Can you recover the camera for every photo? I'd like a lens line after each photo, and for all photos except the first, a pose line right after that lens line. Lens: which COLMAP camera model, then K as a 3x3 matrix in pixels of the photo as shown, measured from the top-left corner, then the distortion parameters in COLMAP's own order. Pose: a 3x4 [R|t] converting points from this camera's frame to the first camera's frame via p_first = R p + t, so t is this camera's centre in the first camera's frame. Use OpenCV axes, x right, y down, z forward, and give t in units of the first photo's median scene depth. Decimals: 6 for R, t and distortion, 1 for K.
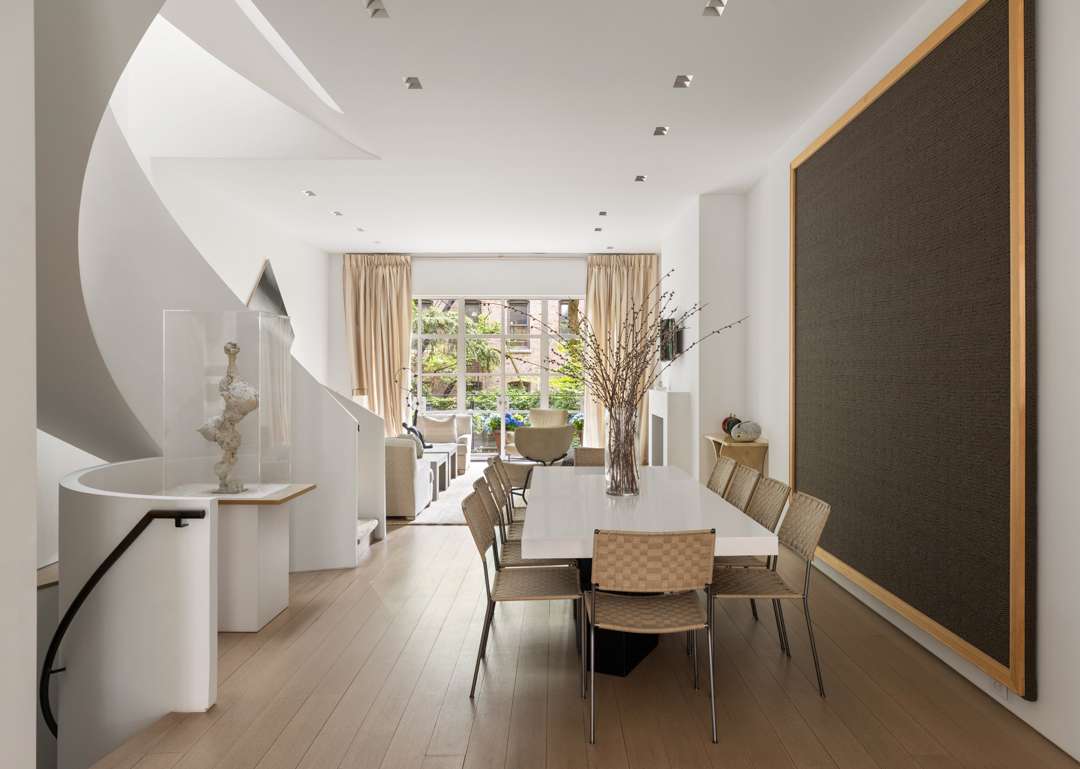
lens RADIAL K [[764.4, 0, 541.7], [0, 764.4, 383.1], [0, 0, 1]] dist [-0.000157, -0.000032]
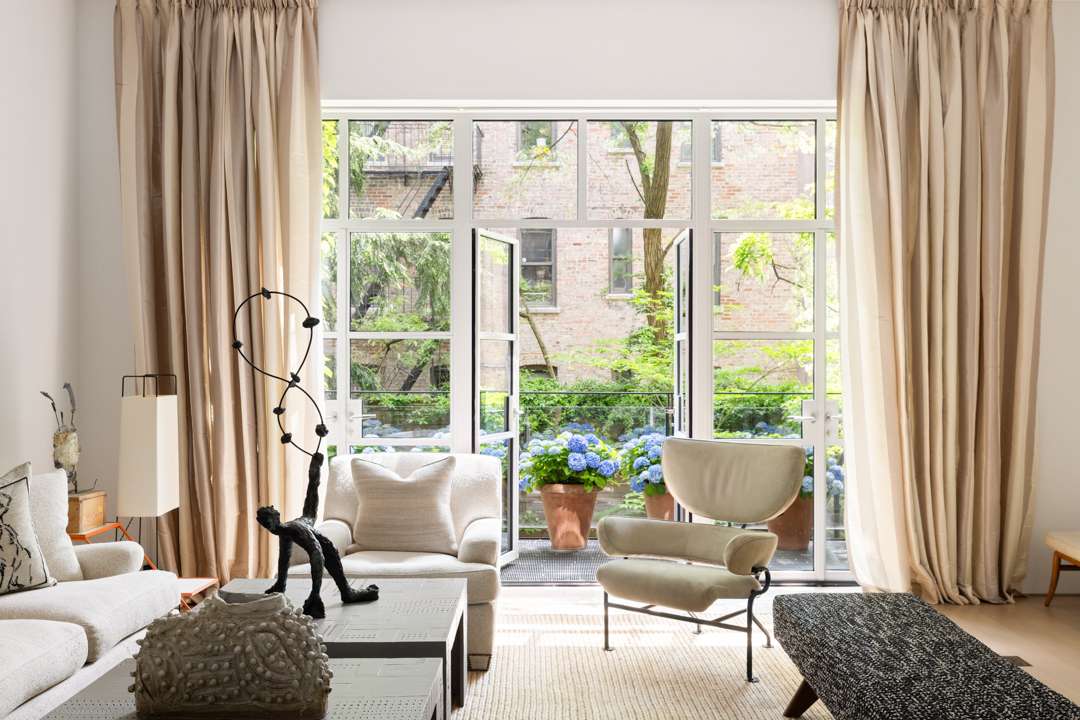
lens RADIAL K [[1092.4, 0, 539.5], [0, 1092.4, 361.8], [0, 0, 1]] dist [0.008626, 0.000000]
pose [[1.000000, 0.000717, -0.000248, -0.074435], [-0.000719, 0.999965, -0.008346, 0.005399], [0.000242, 0.008346, 0.999965, 0.531328]]
